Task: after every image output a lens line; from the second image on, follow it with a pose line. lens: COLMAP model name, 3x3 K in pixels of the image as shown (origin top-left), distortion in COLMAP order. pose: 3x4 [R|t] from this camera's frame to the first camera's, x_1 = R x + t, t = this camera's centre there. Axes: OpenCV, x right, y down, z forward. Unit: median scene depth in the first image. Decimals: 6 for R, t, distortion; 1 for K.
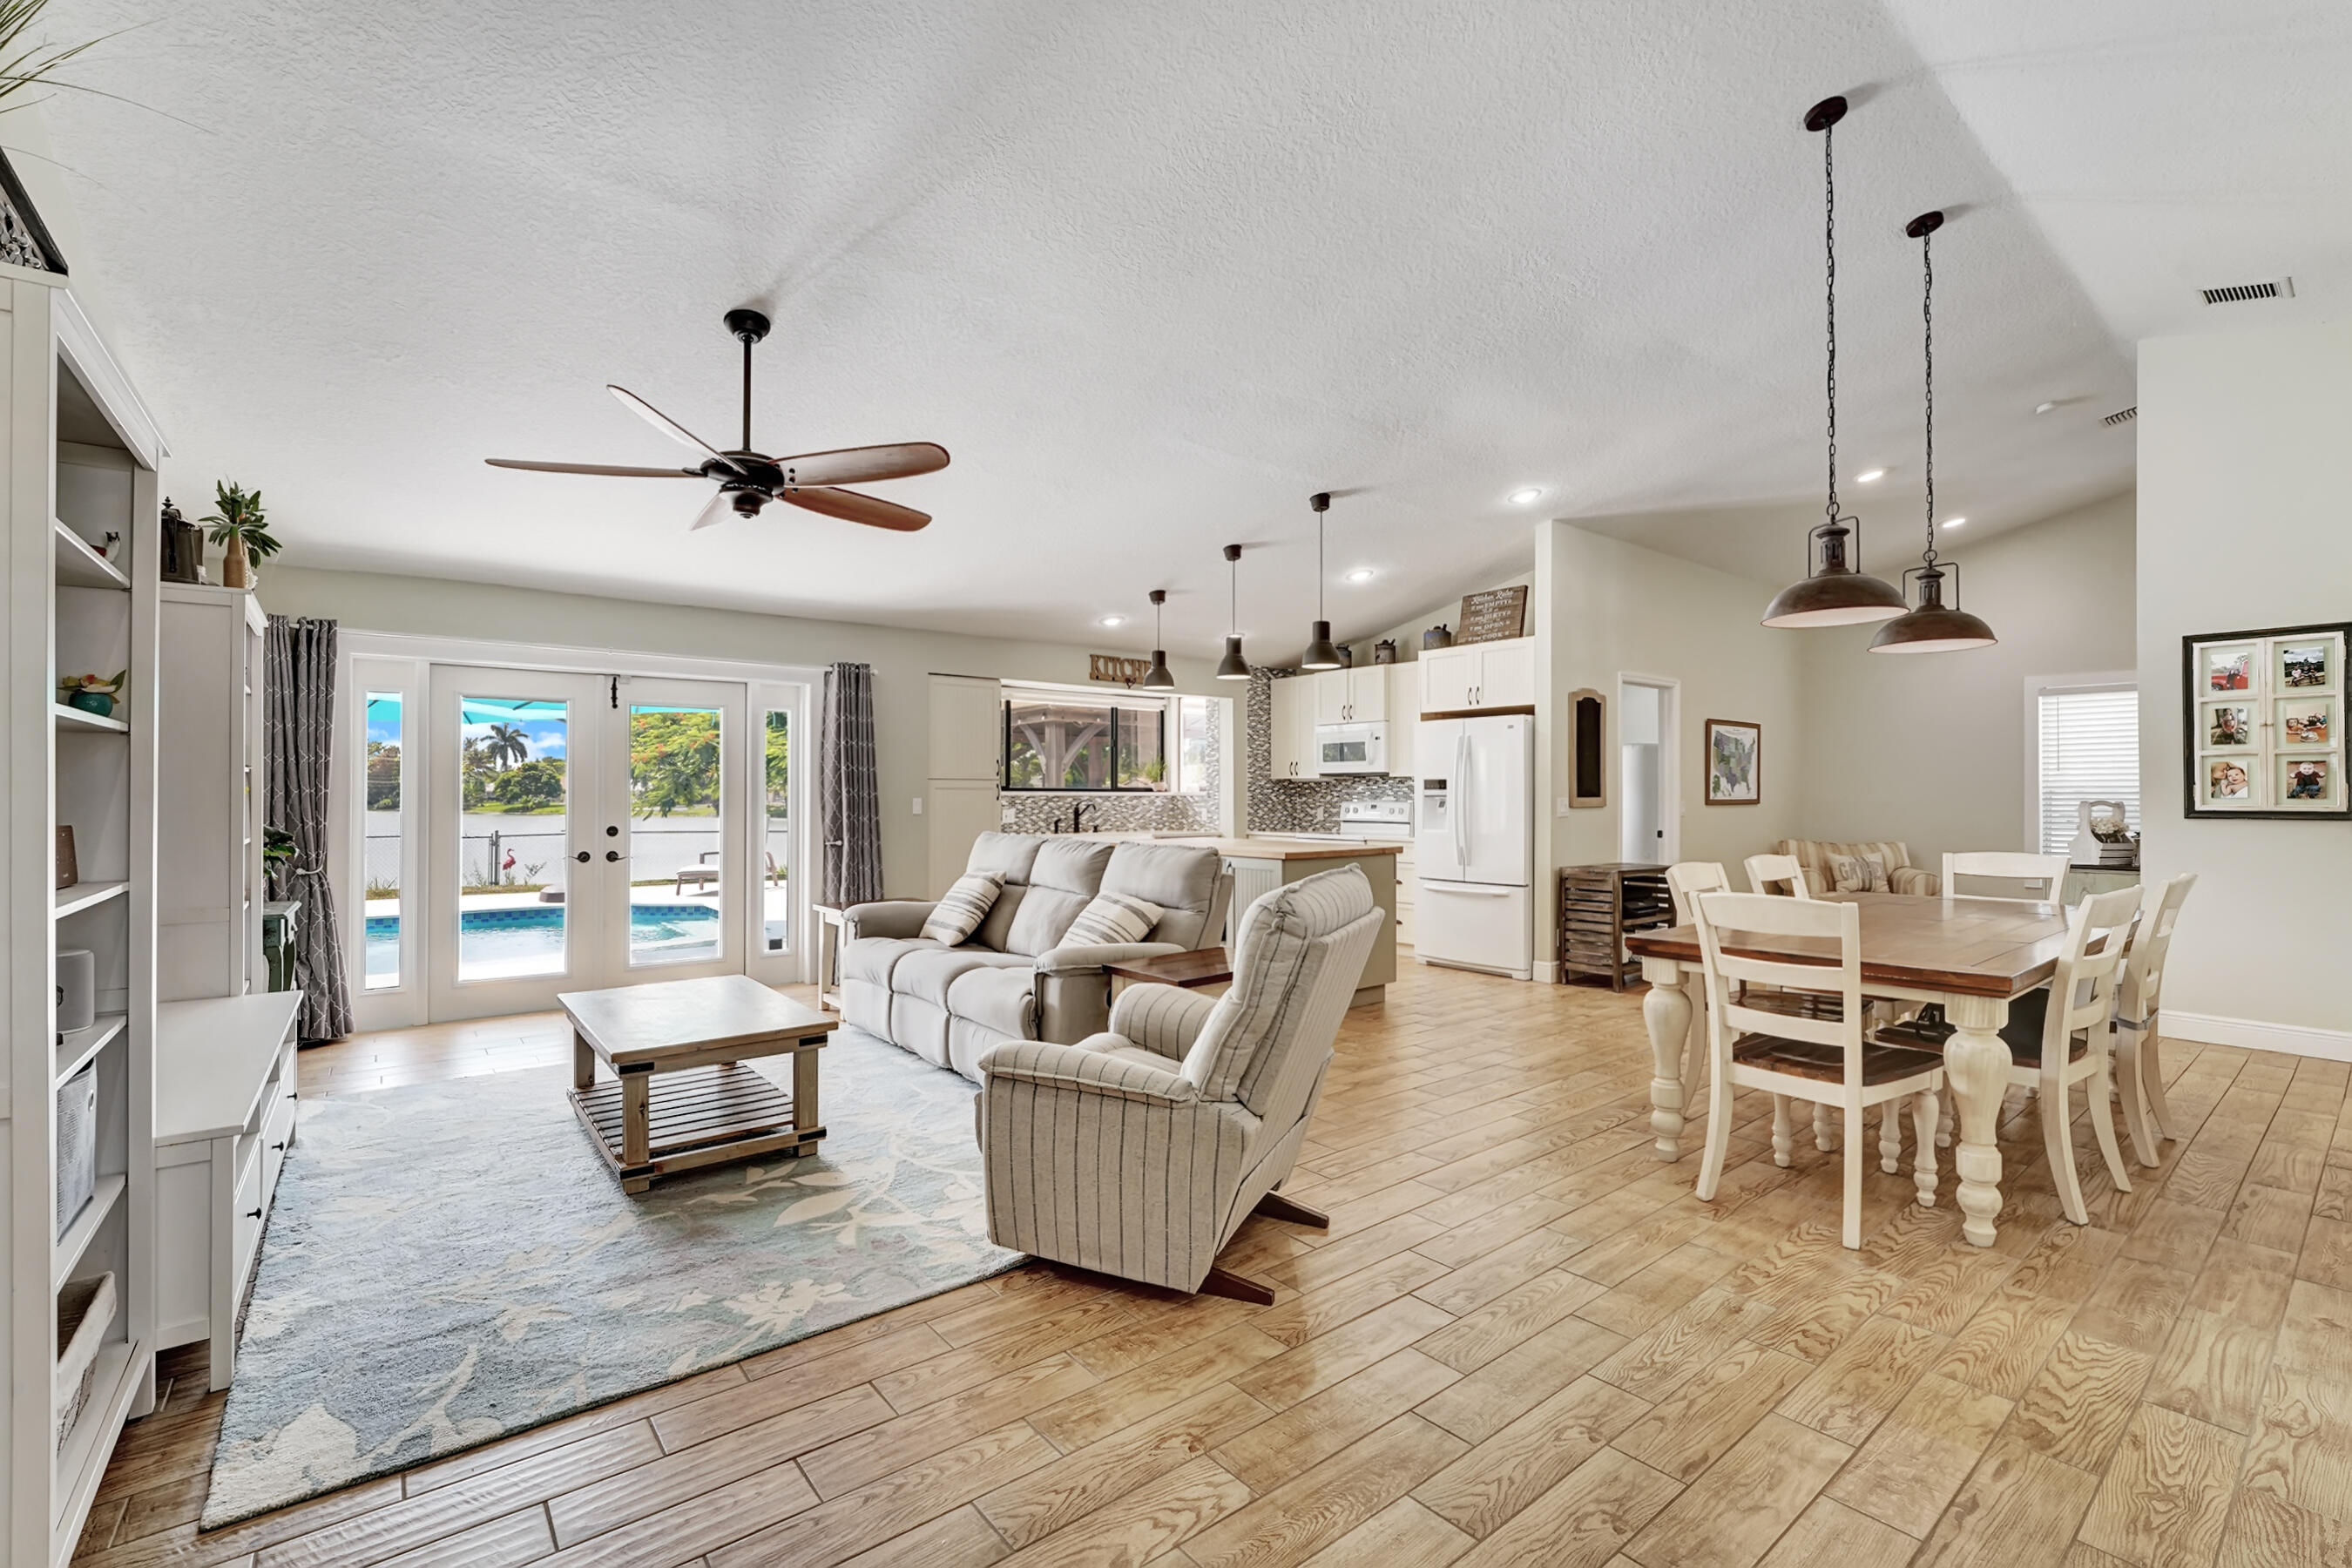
lens RADIAL K [[1022.6, 0, 1185.6], [0, 1022.6, 800.3], [0, 0, 1]] dist [-0.001185, -0.000012]
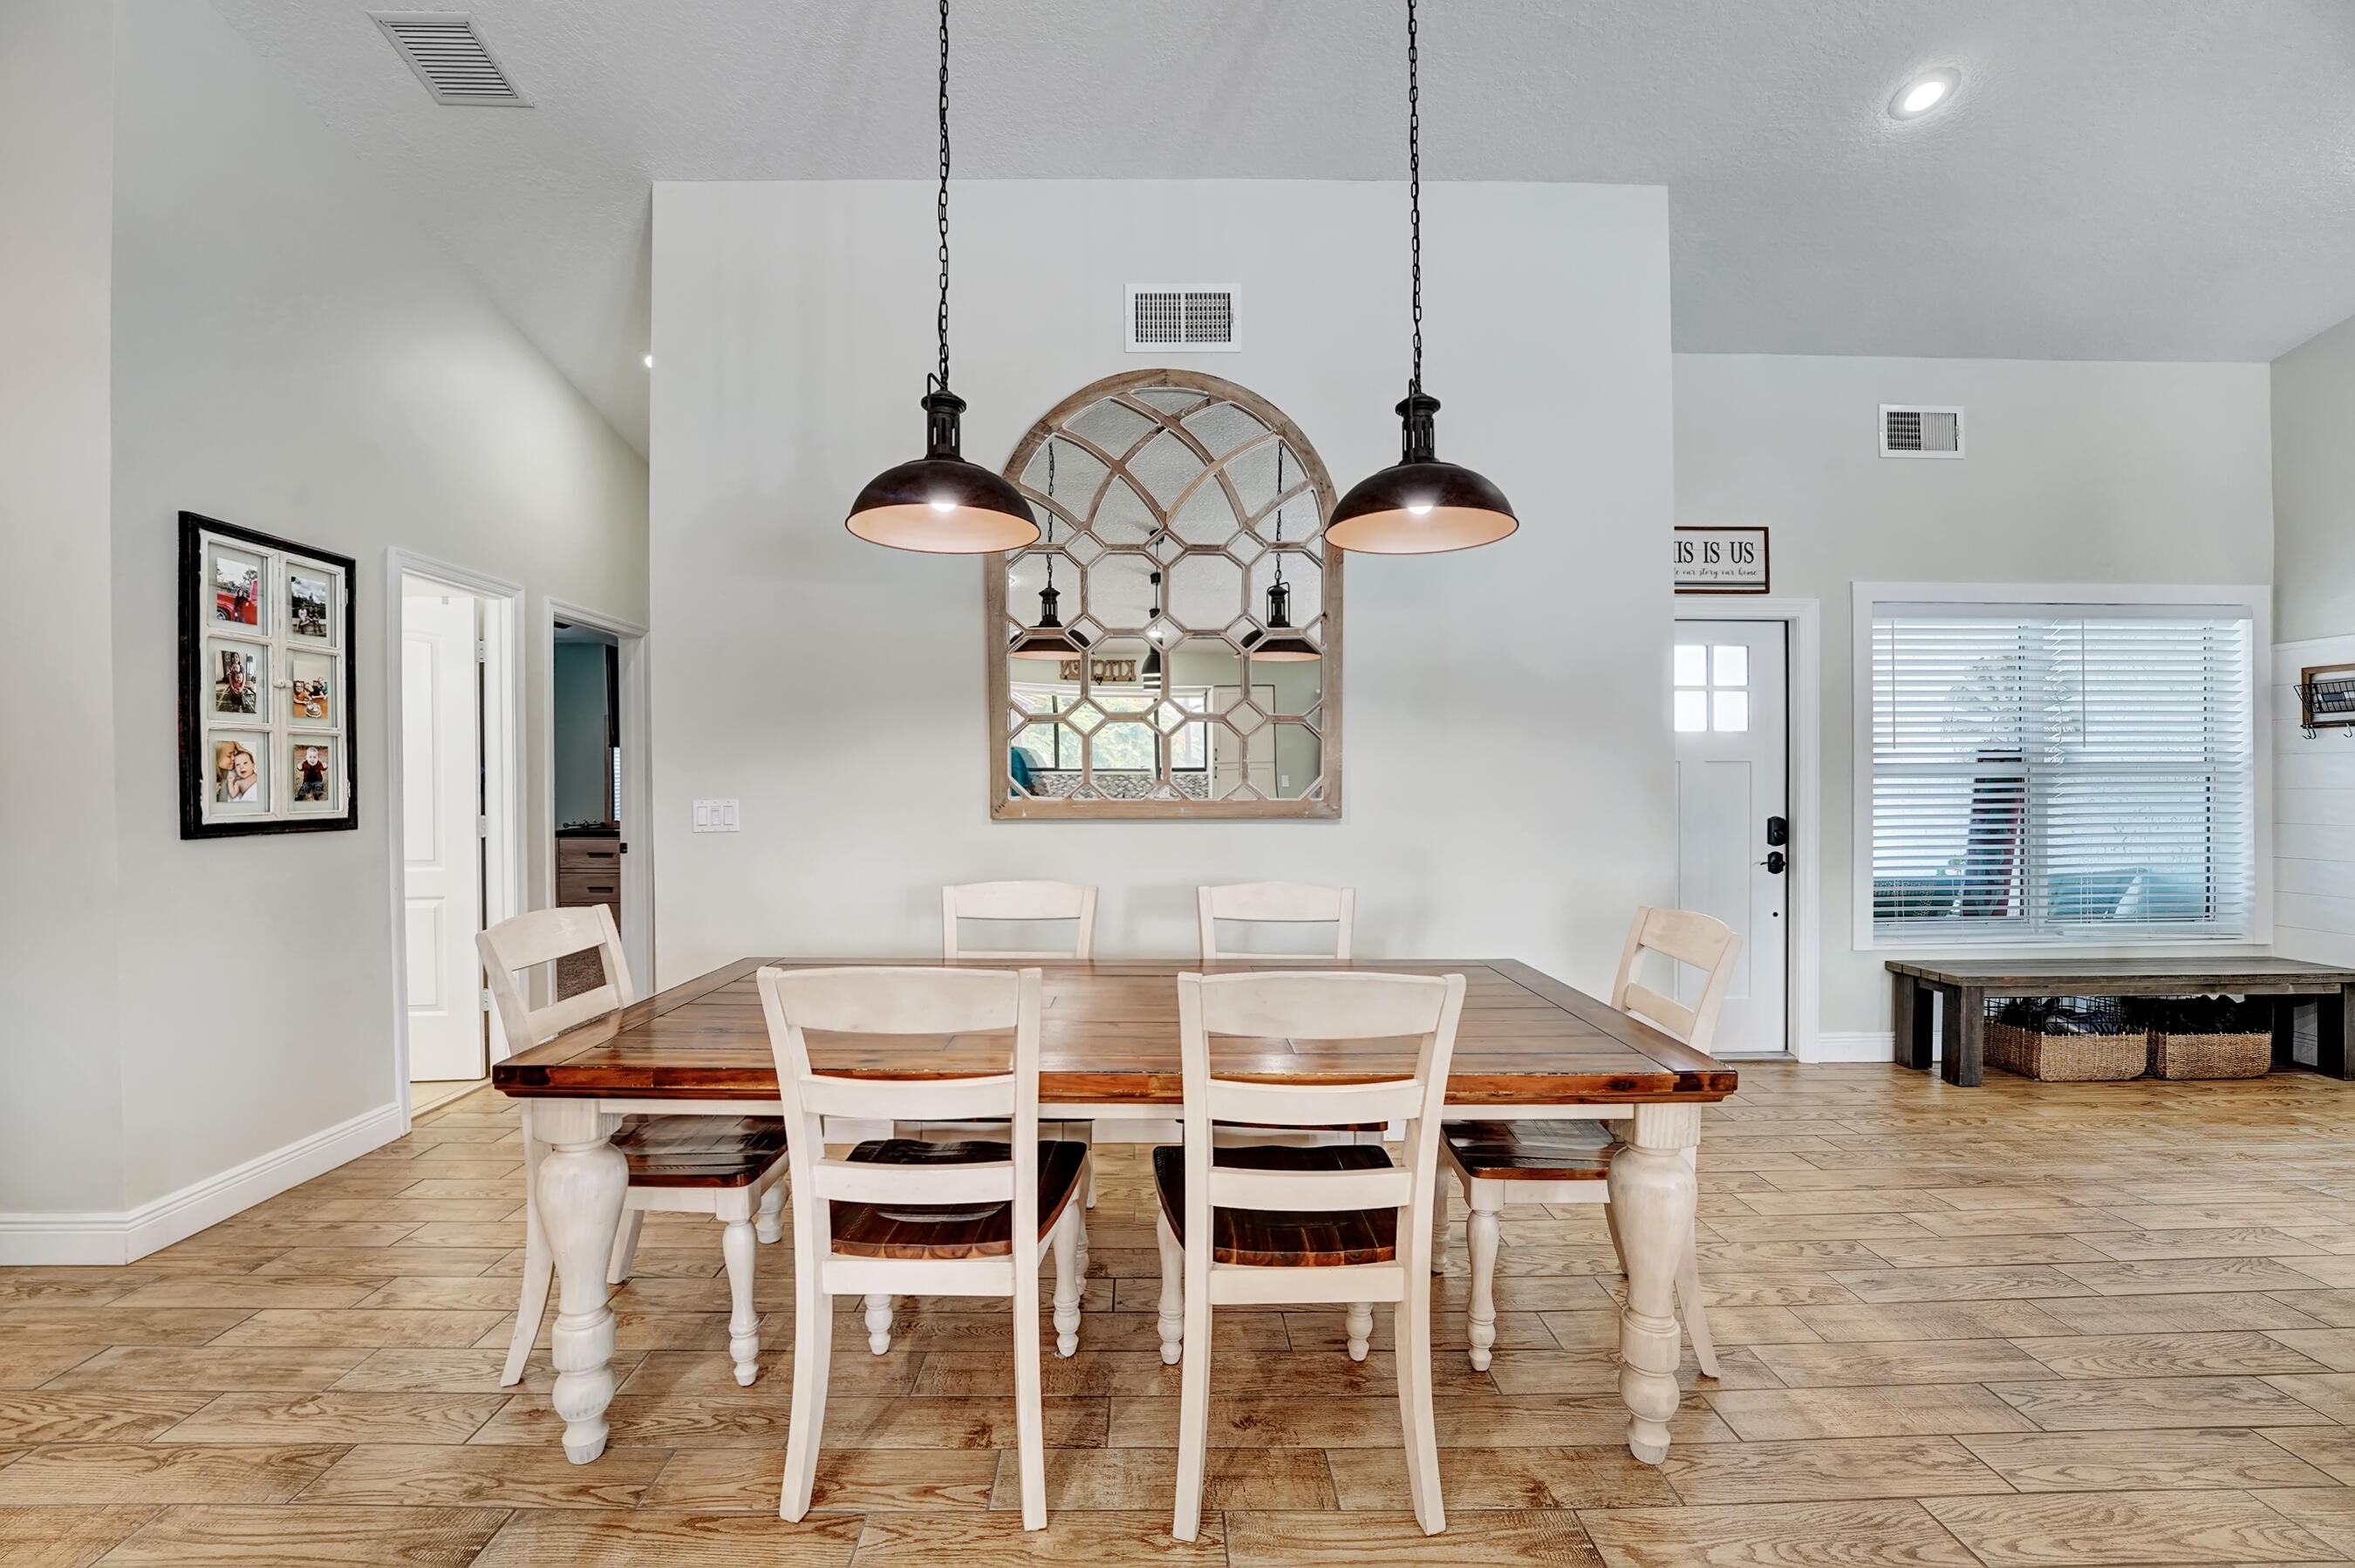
lens RADIAL K [[965.0, 0, 1156.0], [0, 965.0, 779.8], [0, 0, 1]] dist [-0.016854, 0.000025]
pose [[-0.784932, 0.003281, 0.619573, 0.167223], [0.006137, 0.999978, 0.002479, -0.008834], [-0.619551, 0.005748, -0.784935, 0.732113]]
